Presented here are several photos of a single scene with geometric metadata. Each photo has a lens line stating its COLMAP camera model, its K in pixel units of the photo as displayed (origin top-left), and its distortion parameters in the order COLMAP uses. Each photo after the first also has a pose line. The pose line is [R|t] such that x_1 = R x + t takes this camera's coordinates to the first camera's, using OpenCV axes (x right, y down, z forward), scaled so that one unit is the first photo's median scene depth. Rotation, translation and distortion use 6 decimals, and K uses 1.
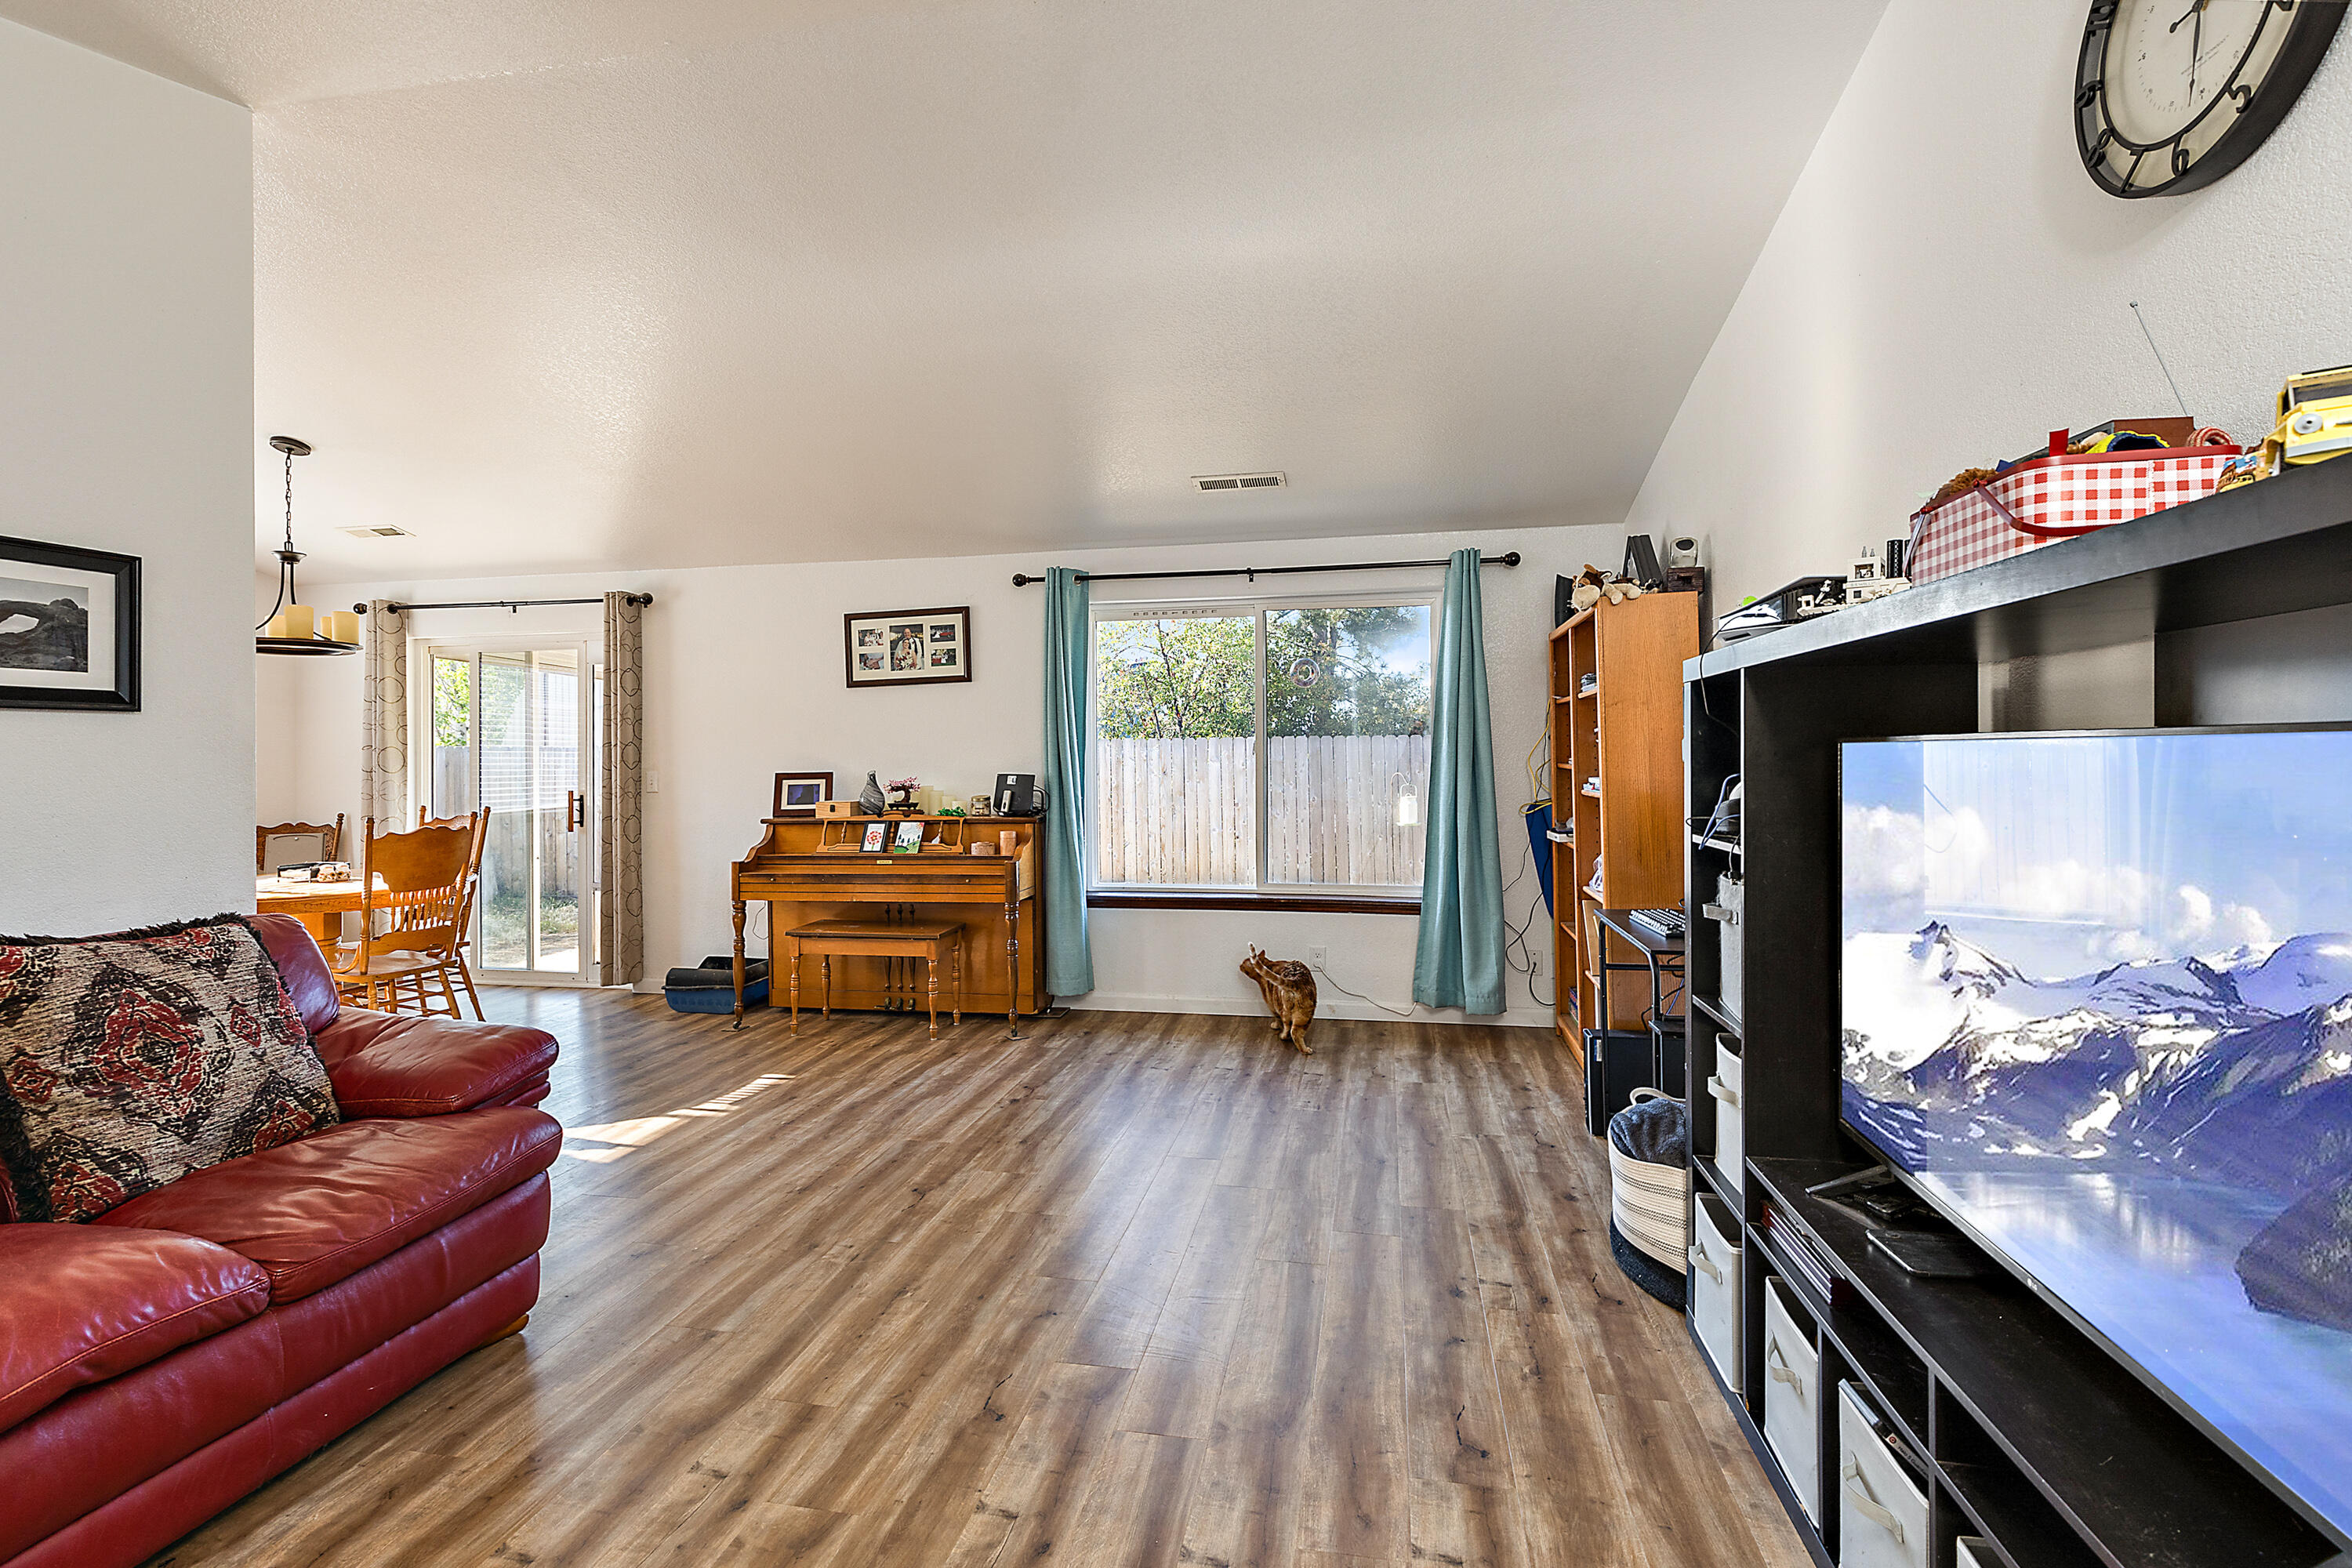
lens RADIAL K [[1082.6, 0, 1163.6], [0, 1082.6, 759.4], [0, 0, 1]] dist [0.004043, -0.001143]
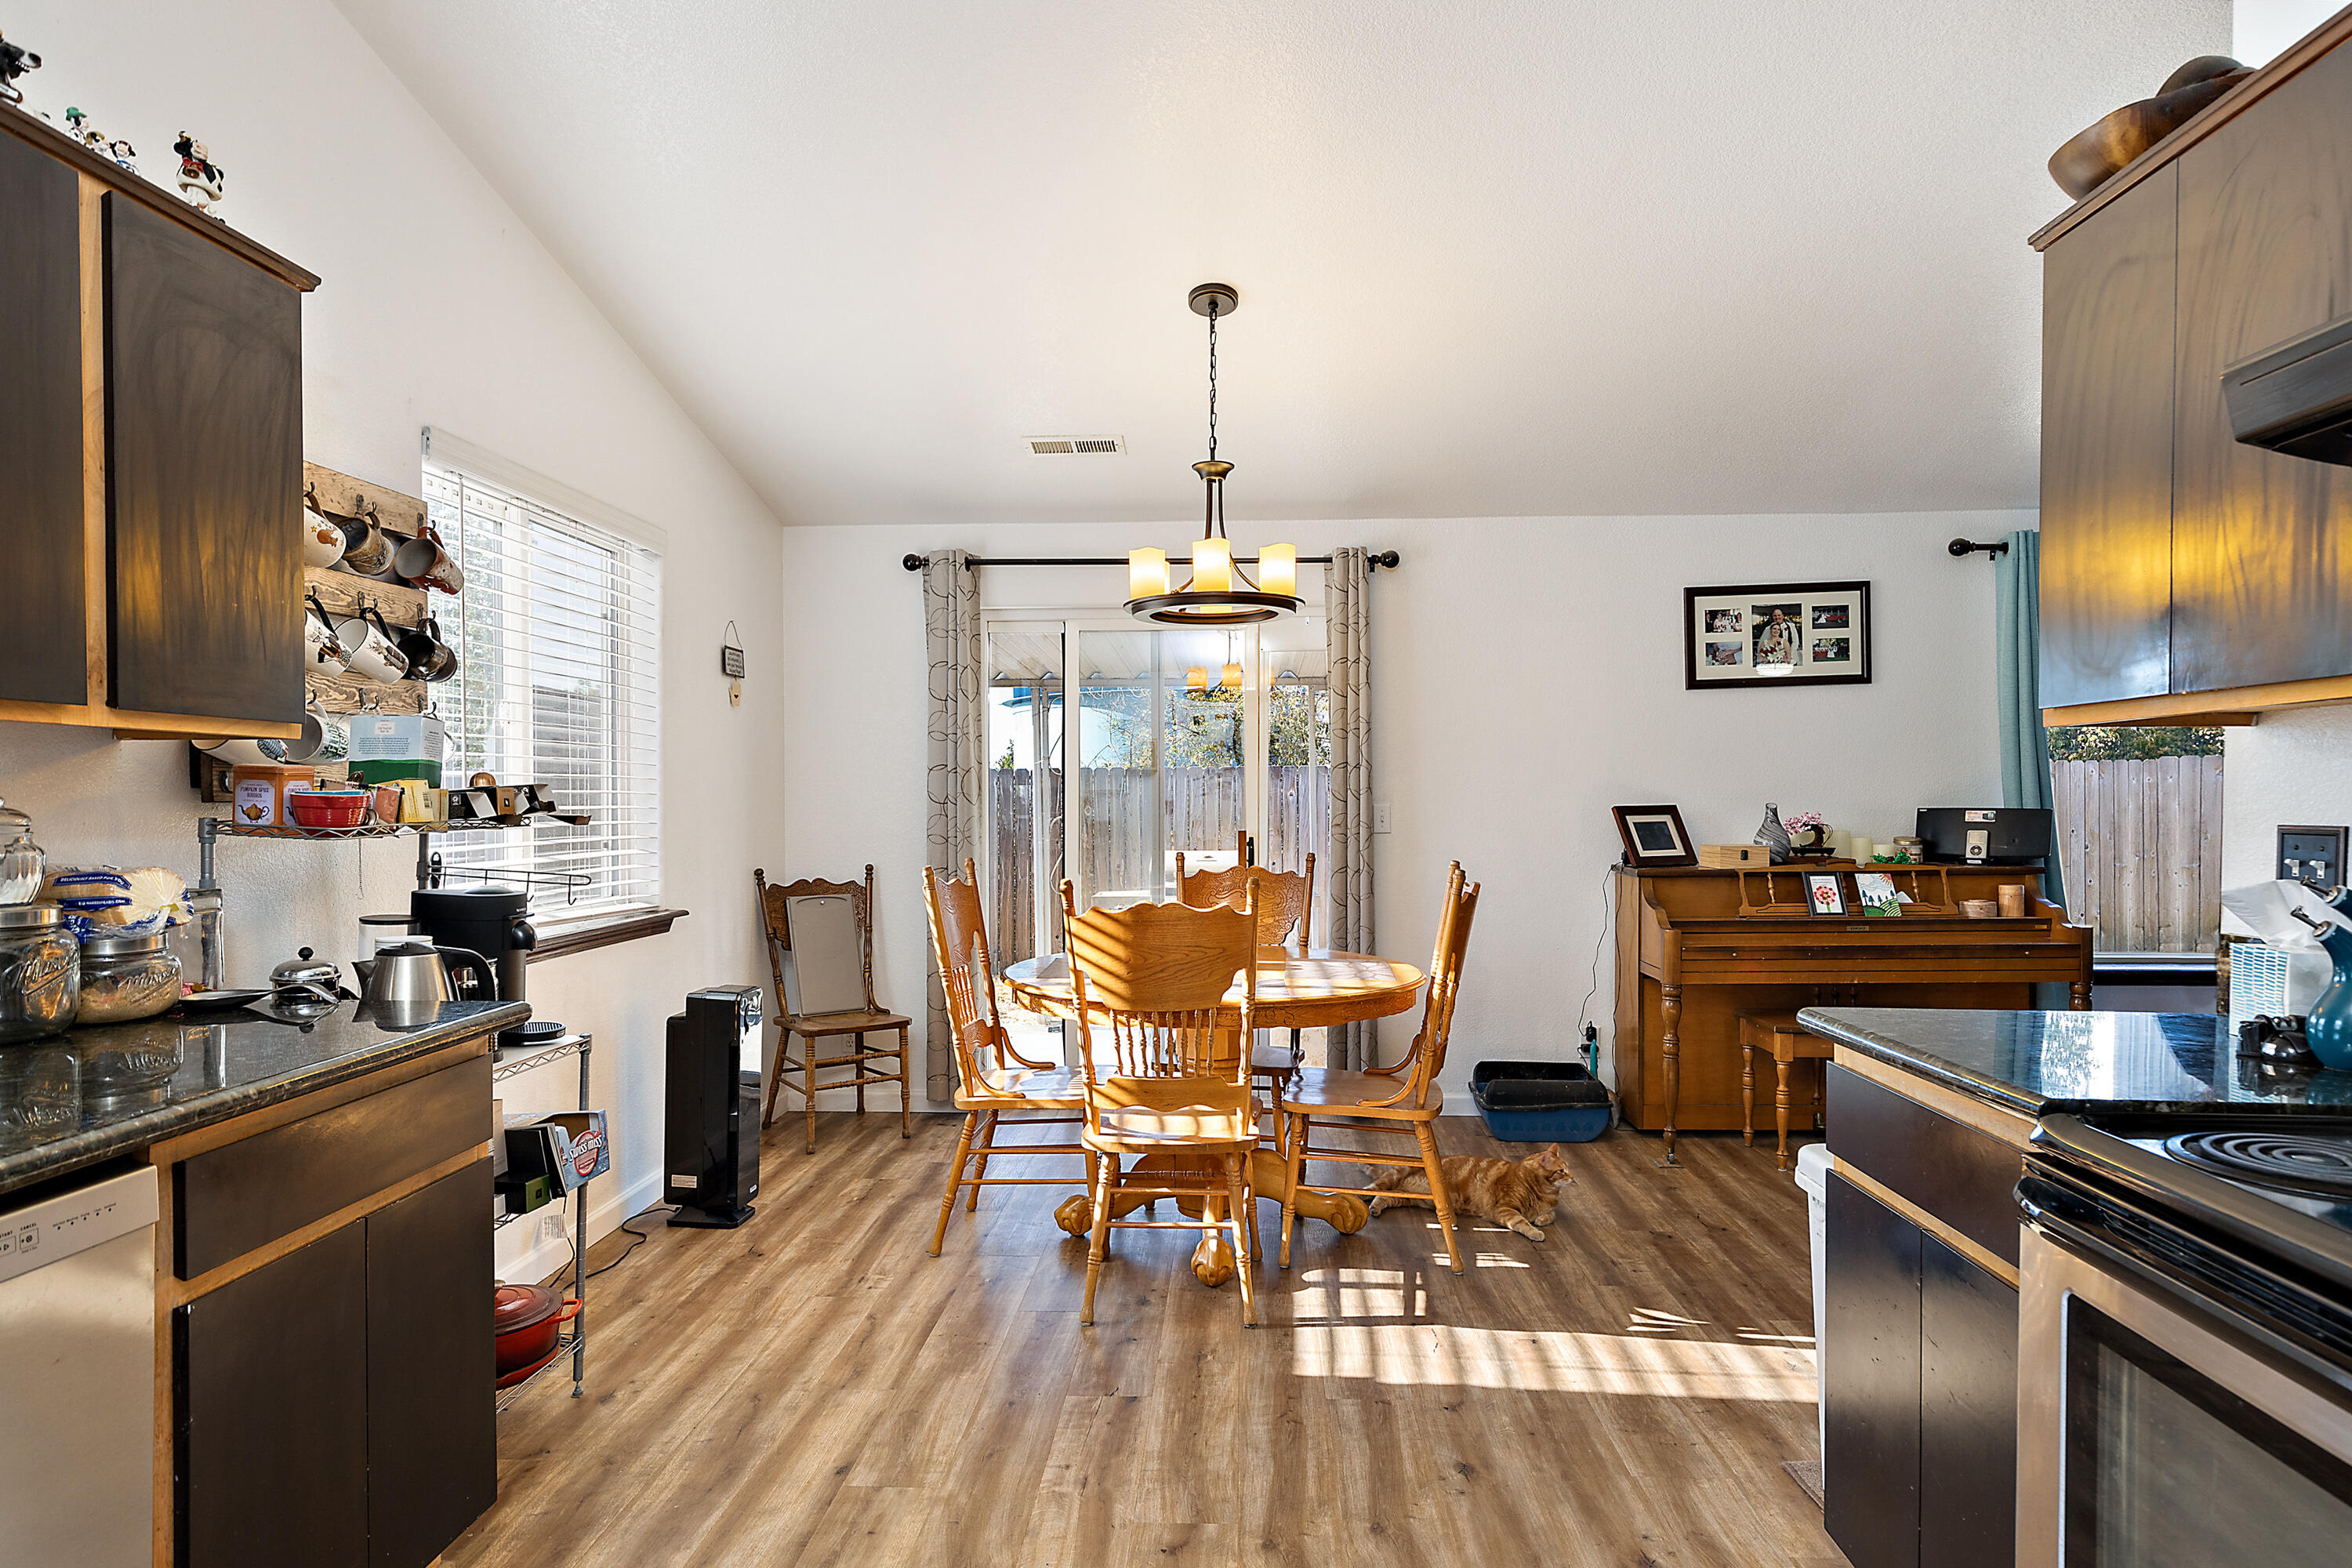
lens RADIAL K [[1323.6, 0, 1163.2], [0, 1323.6, 809.6], [0, 0, 1]] dist [0.005586, 0.000977]
pose [[0.990259, 0.004534, 0.139161, -1.319194], [-0.005862, 0.999941, 0.009135, 0.014923], [-0.139111, -0.009862, 0.990228, 0.288015]]
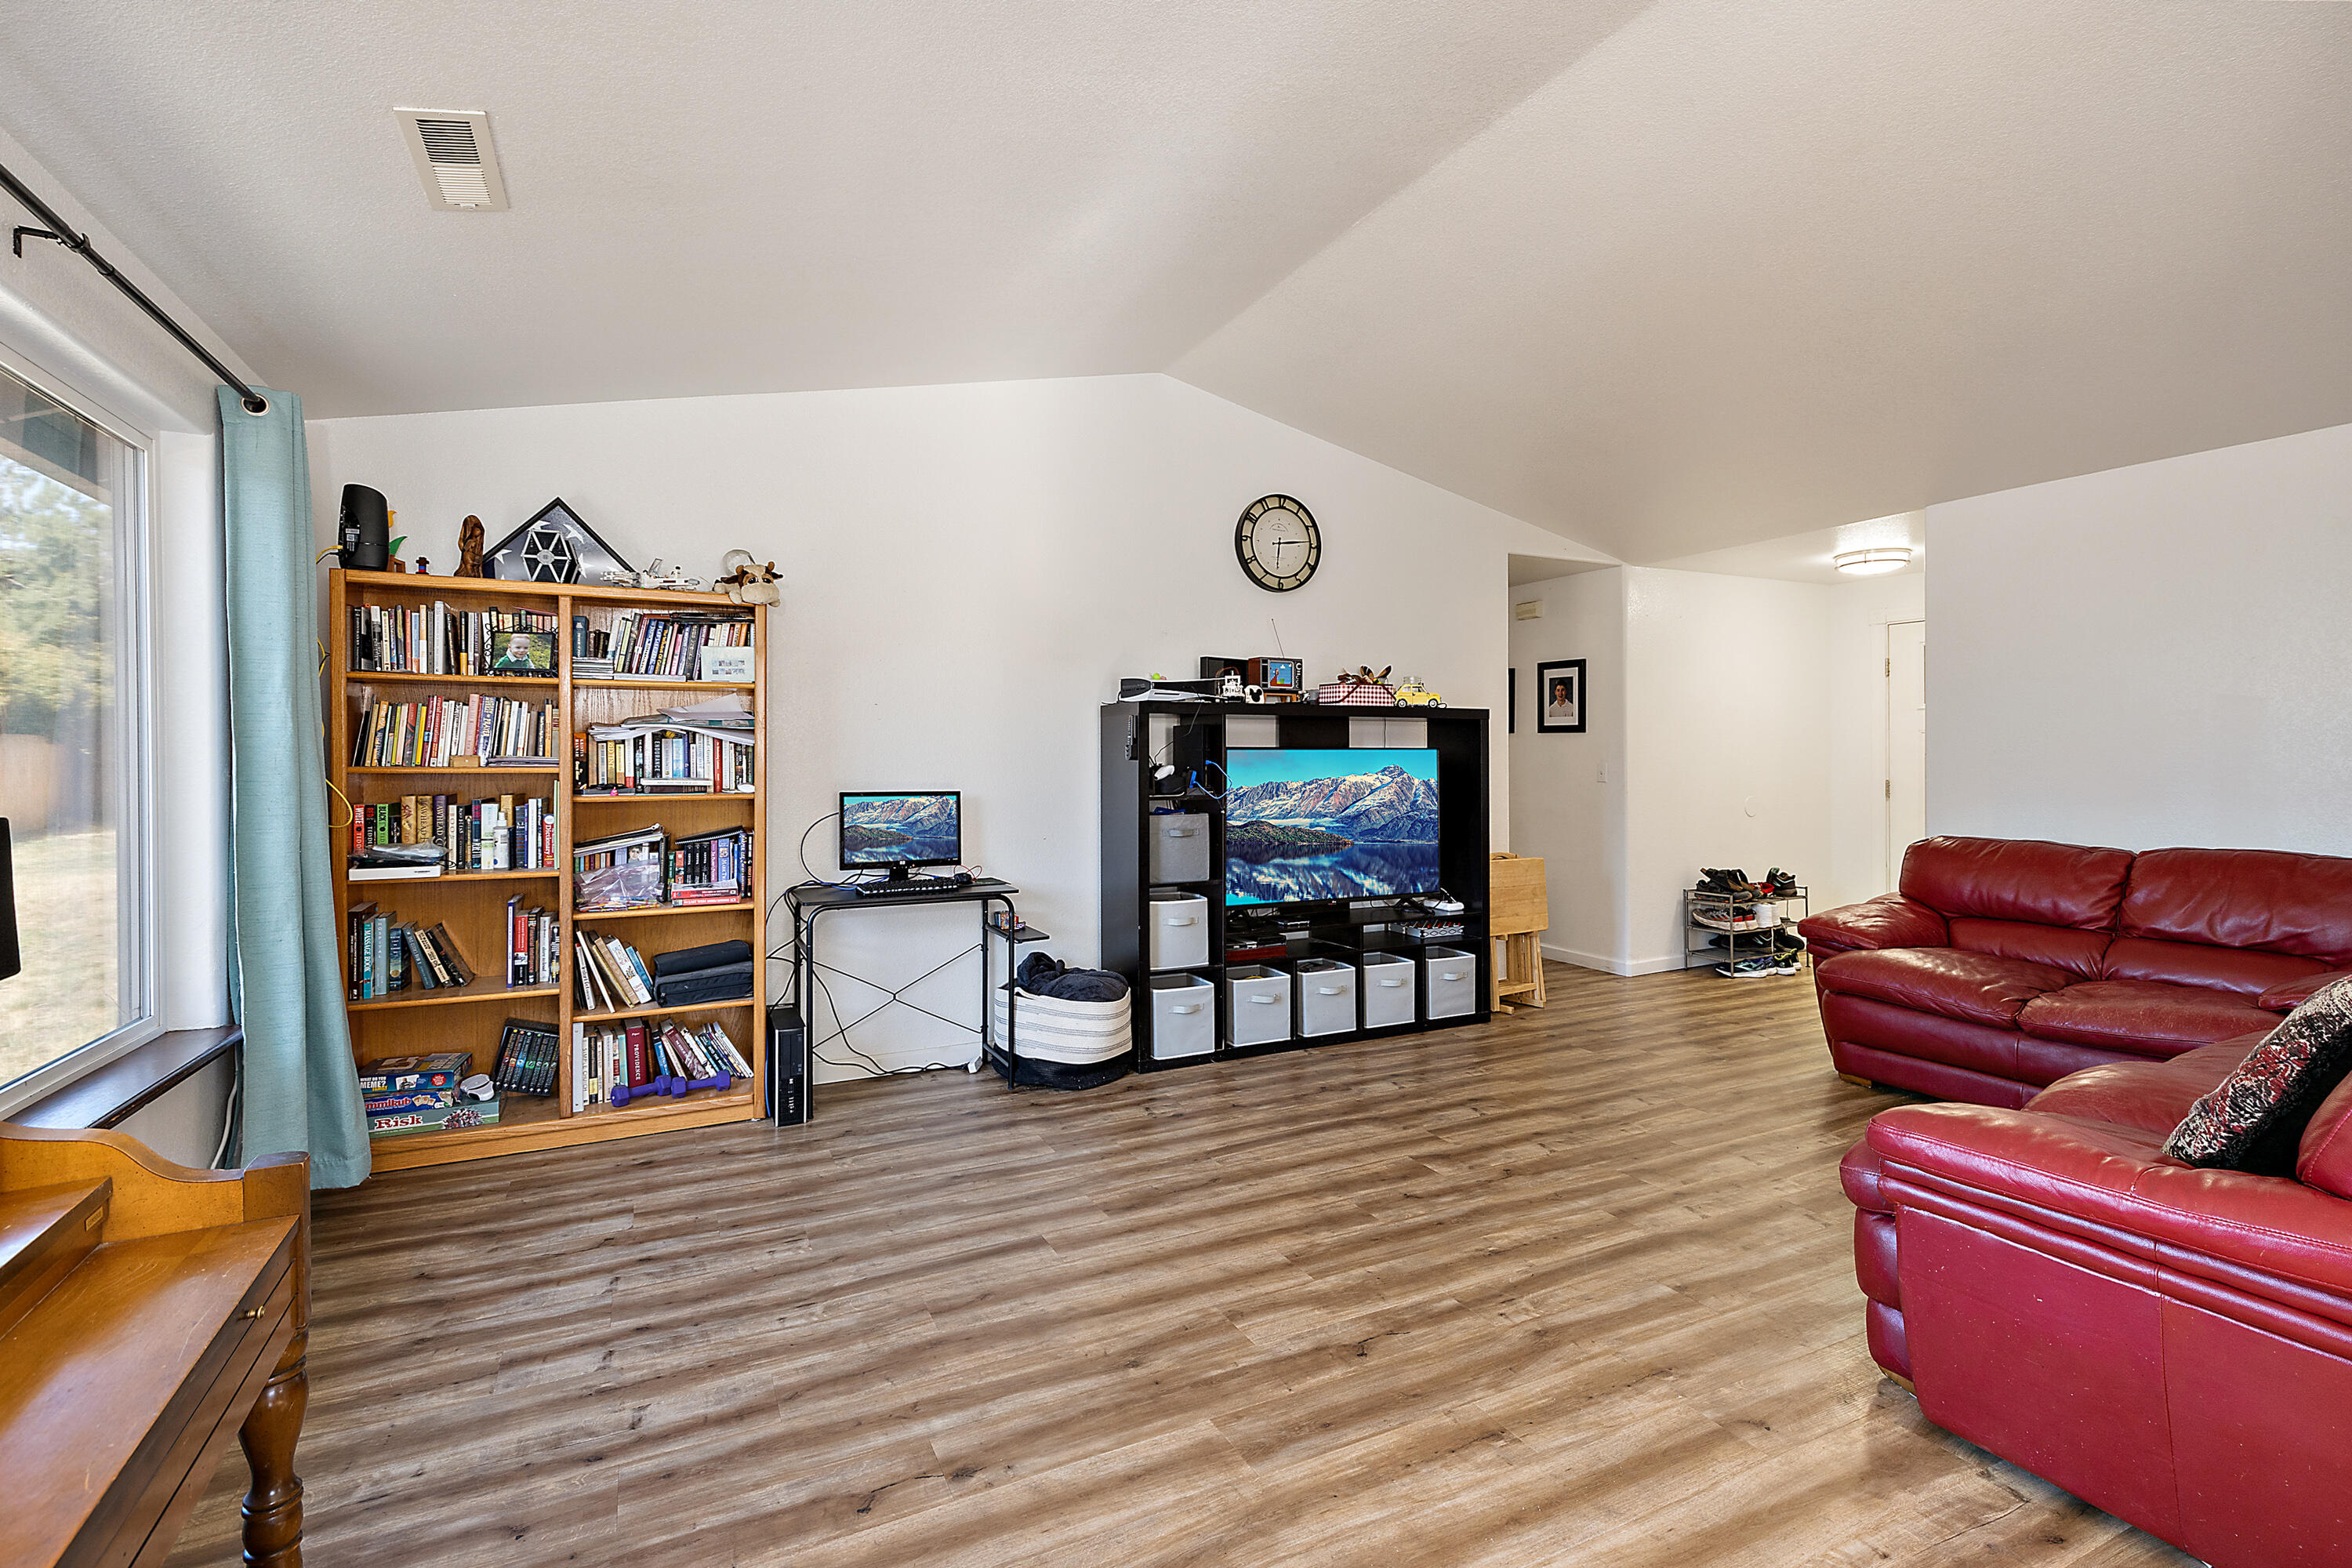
lens RADIAL K [[1082.6, 0, 1163.6], [0, 1082.6, 759.4], [0, 0, 1]] dist [0.004043, -0.001143]
pose [[-0.609062, 0.007206, 0.793090, -0.680138], [0.010125, 0.999948, -0.001310, 0.005798], [-0.793058, 0.007232, -0.609103, 1.454168]]
